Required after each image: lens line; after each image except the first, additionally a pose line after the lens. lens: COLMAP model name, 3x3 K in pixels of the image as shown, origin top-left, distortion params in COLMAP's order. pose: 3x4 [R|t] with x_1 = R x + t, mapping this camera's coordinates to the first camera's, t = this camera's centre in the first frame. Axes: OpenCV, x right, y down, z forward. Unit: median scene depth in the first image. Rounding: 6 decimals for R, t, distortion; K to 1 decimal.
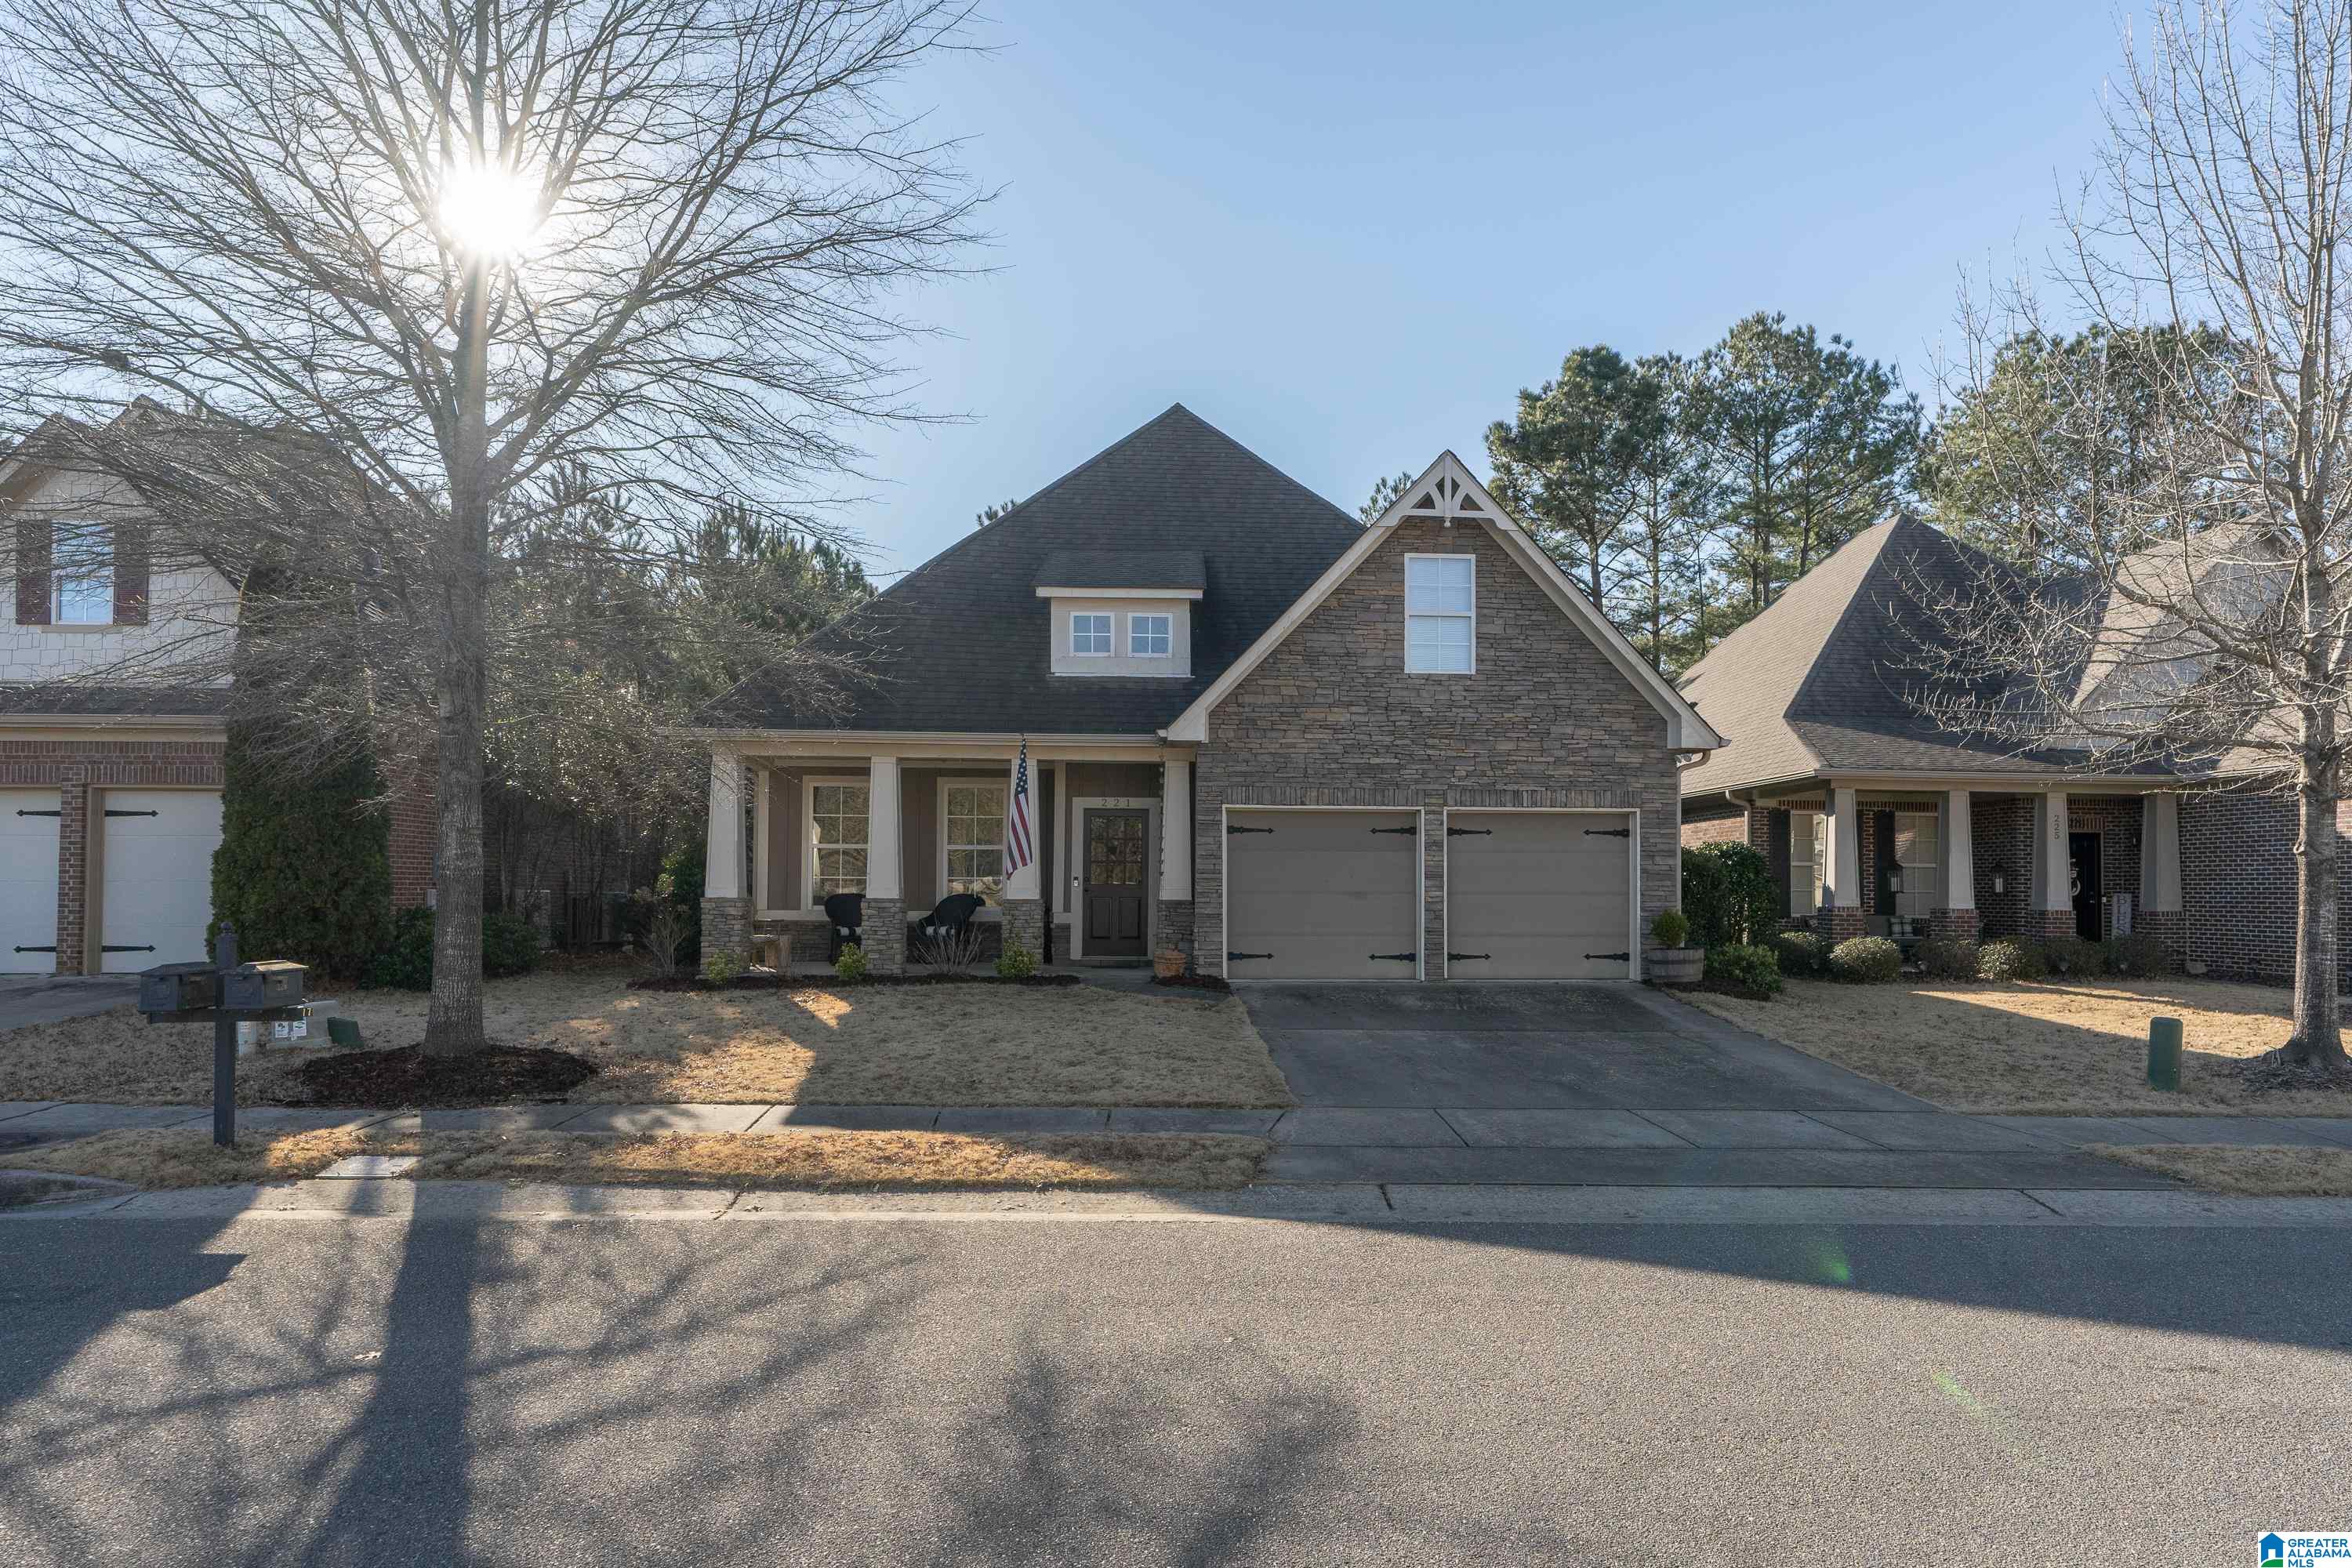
lens RADIAL K [[1430.9, 0, 1173.4], [0, 1430.9, 764.1], [0, 0, 1]] dist [-0.029258, 0.000236]
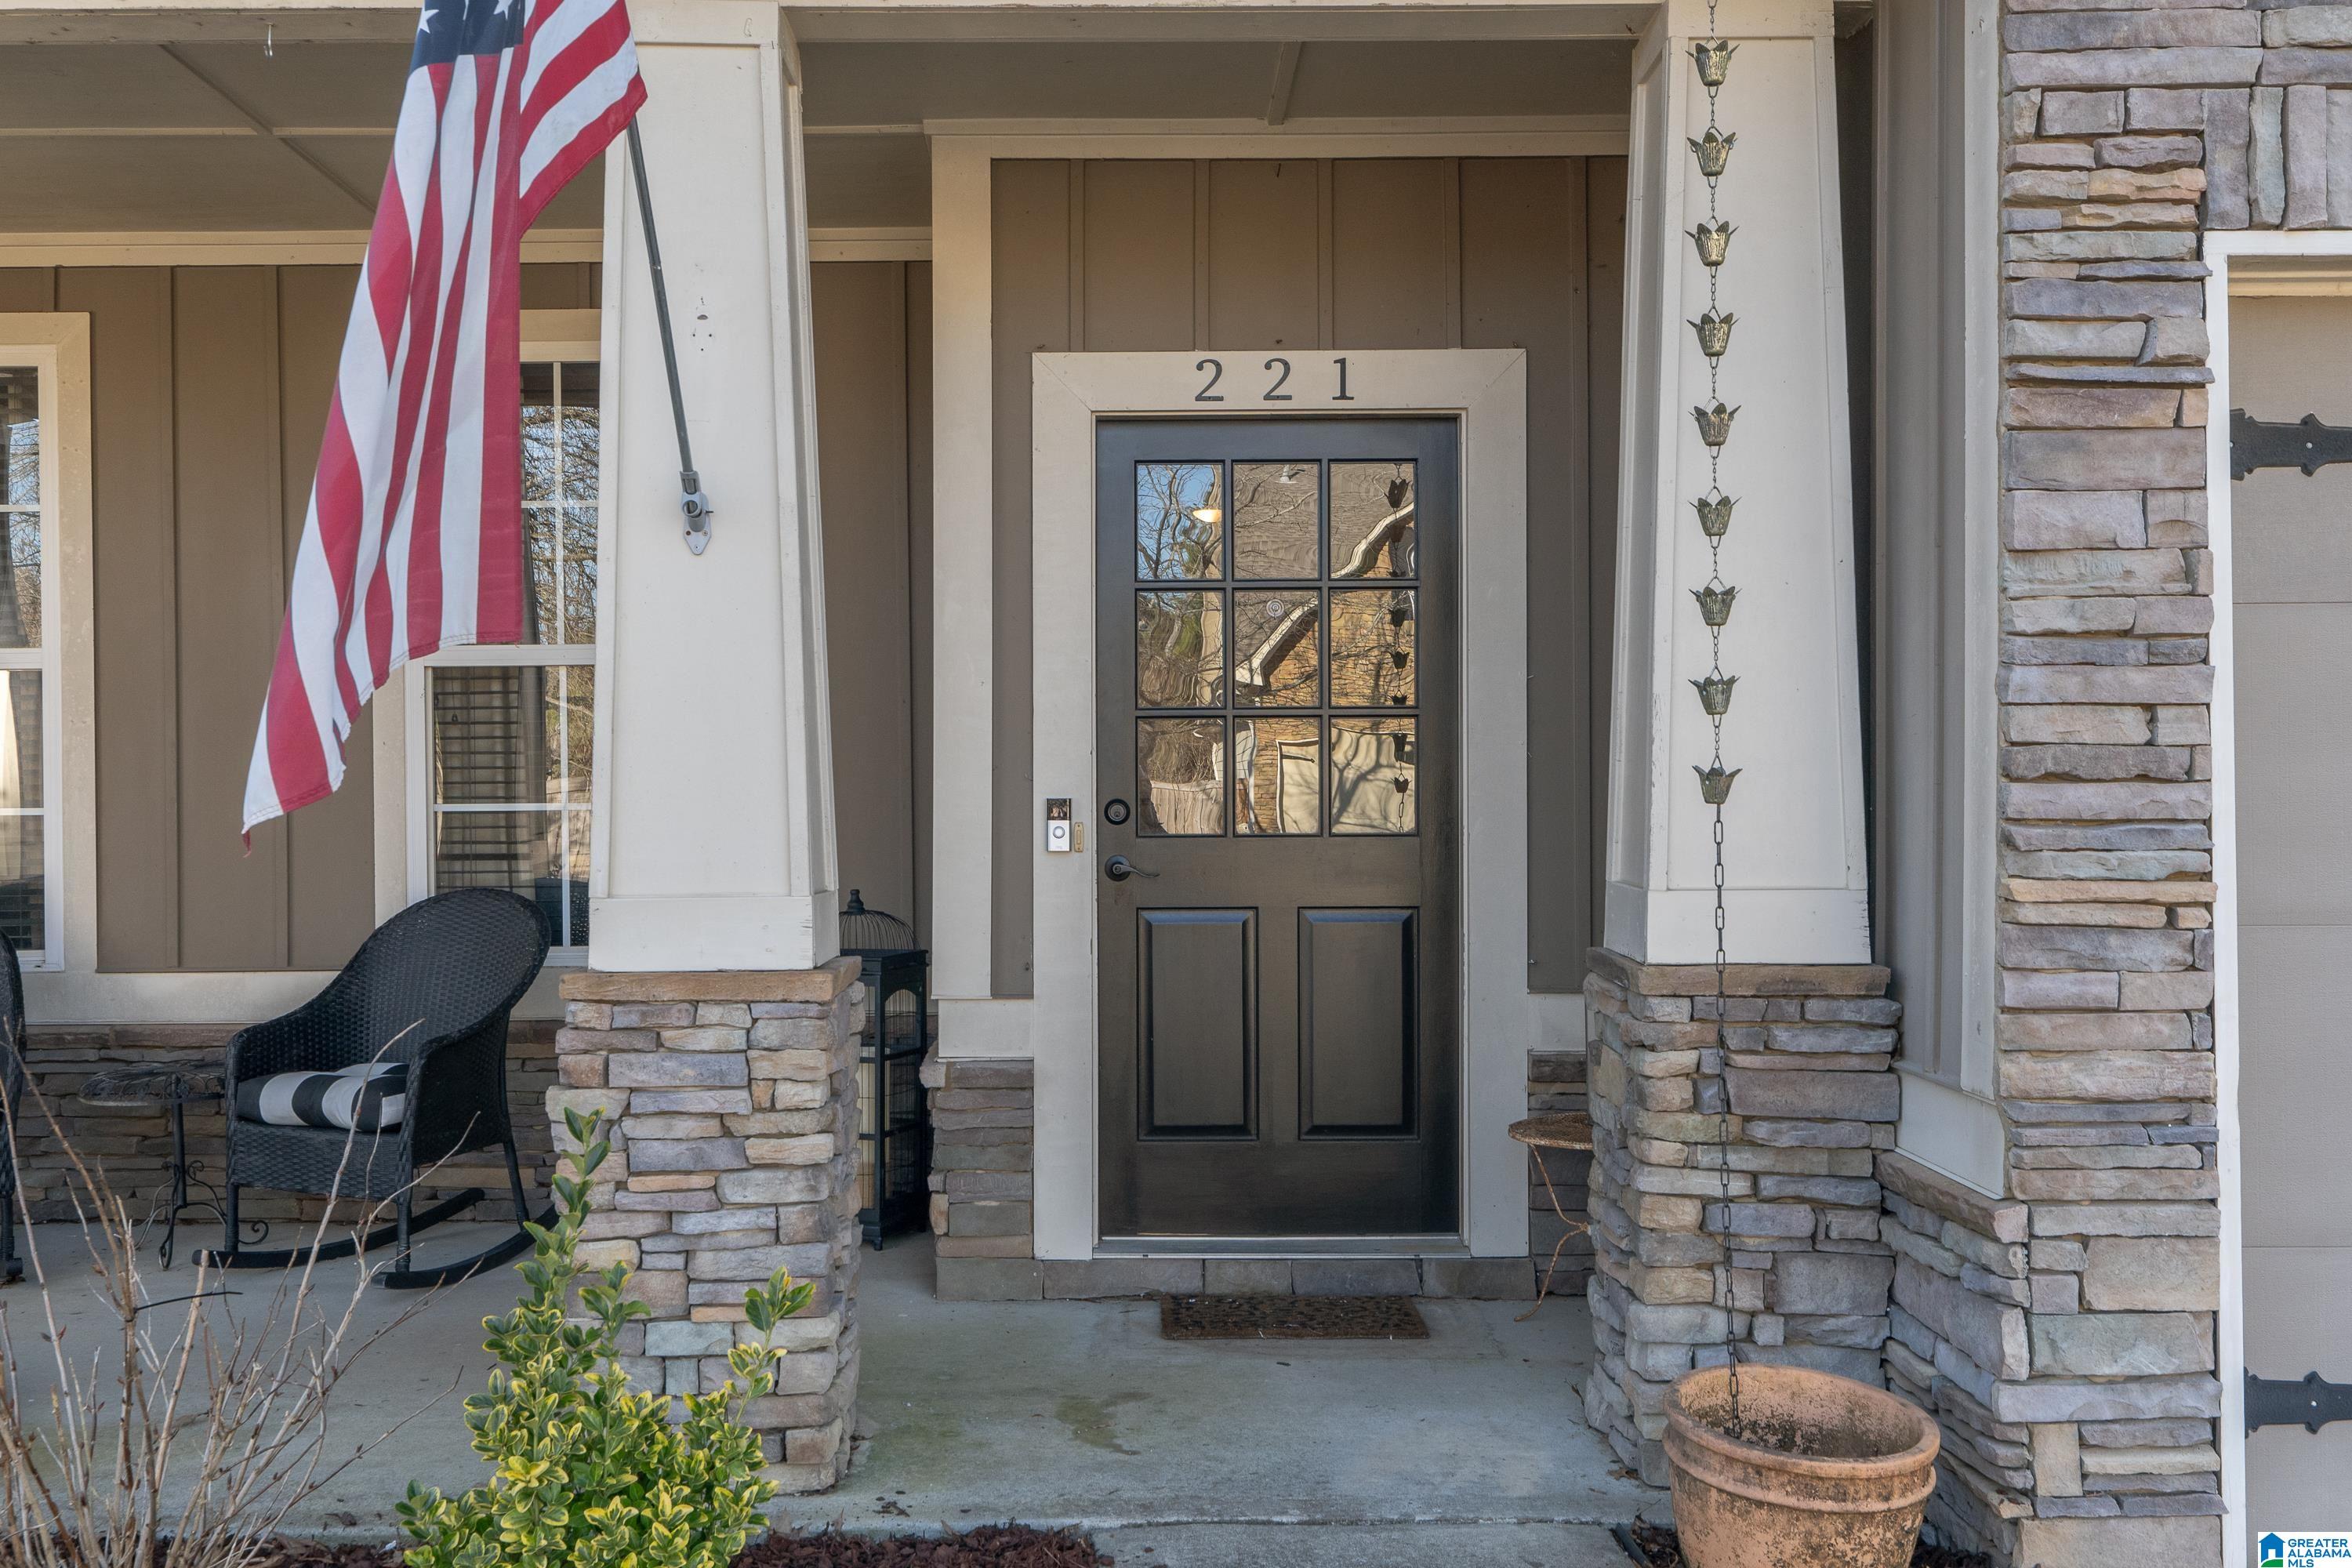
lens RADIAL K [[2324.8, 0, 1170.1], [0, 2324.8, 778.1], [0, 0, 1]] dist [0.012282, 0.000000]
pose [[0.999732, -0.014961, -0.017642, -0.055479], [0.016452, 0.996016, 0.087640, 0.057740], [0.016260, -0.087907, 0.995996, 0.806374]]
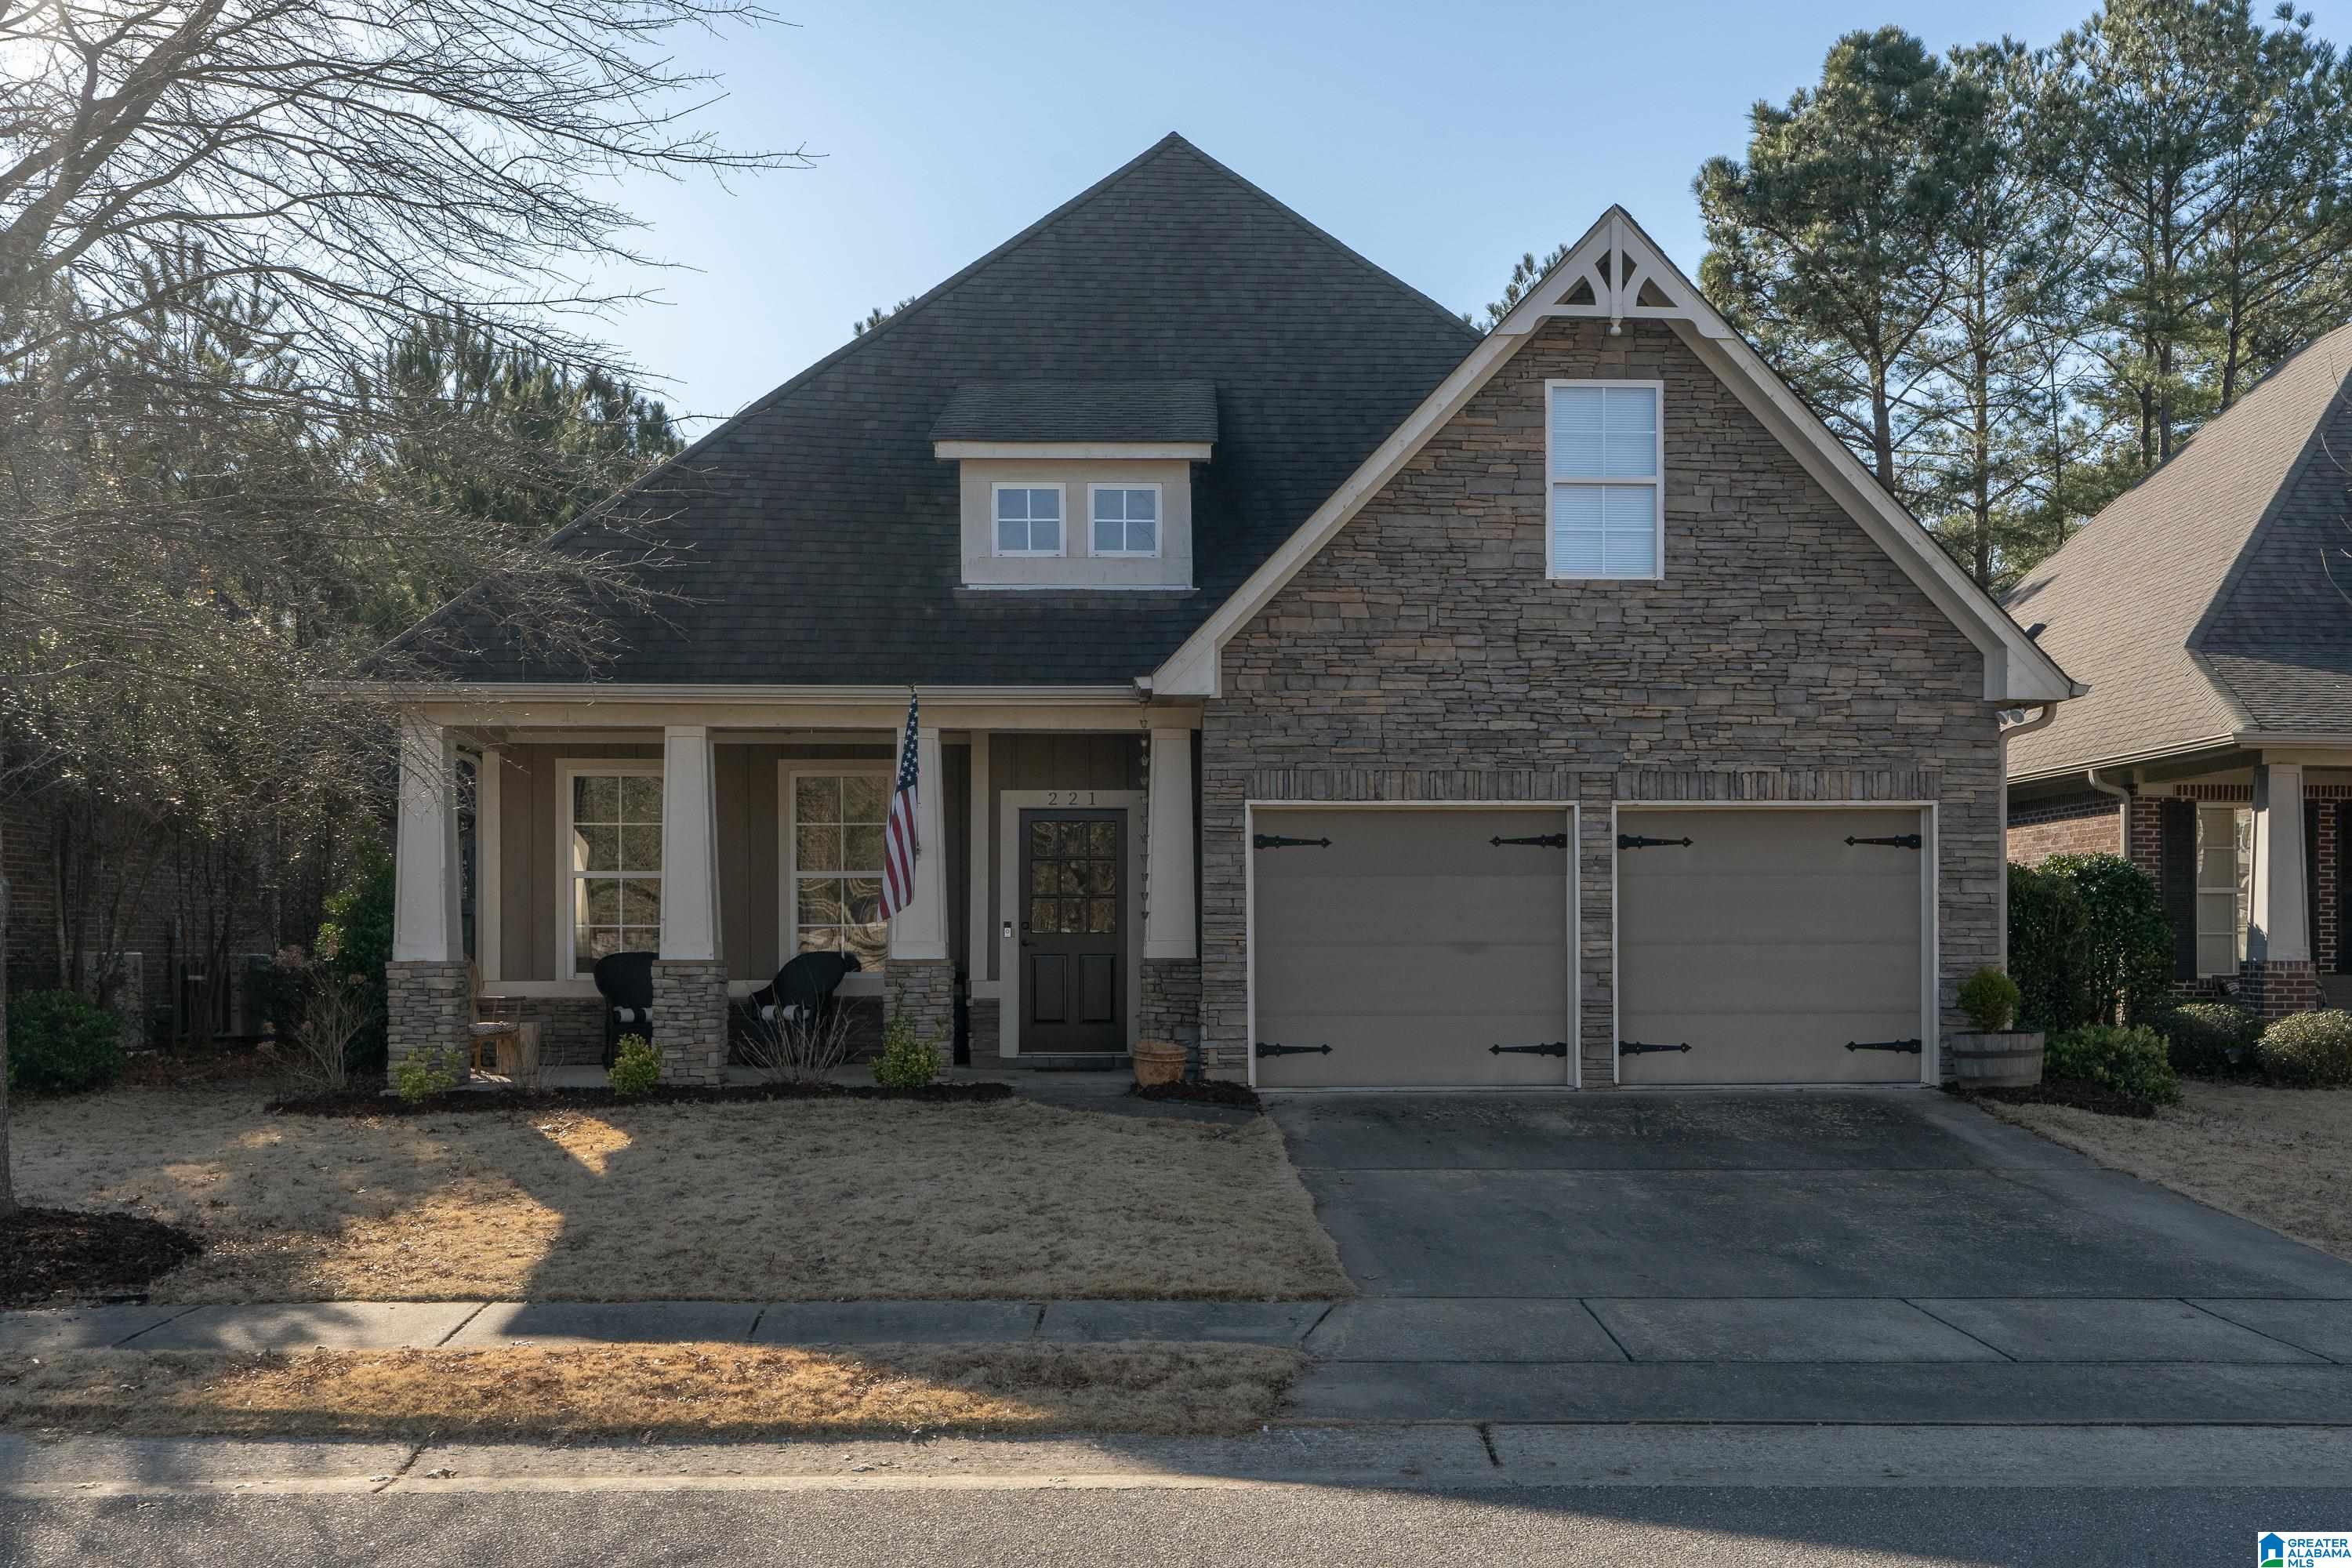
lens RADIAL K [[2358.4, 0, 1179.4], [0, 2358.4, 804.6], [0, 0, 1]] dist [-0.013870, 0.000000]
pose [[0.999948, -0.009054, -0.004684, 0.011122], [0.009188, 0.999521, 0.029567, 0.000421], [0.004414, -0.029609, 0.999552, 0.003679]]
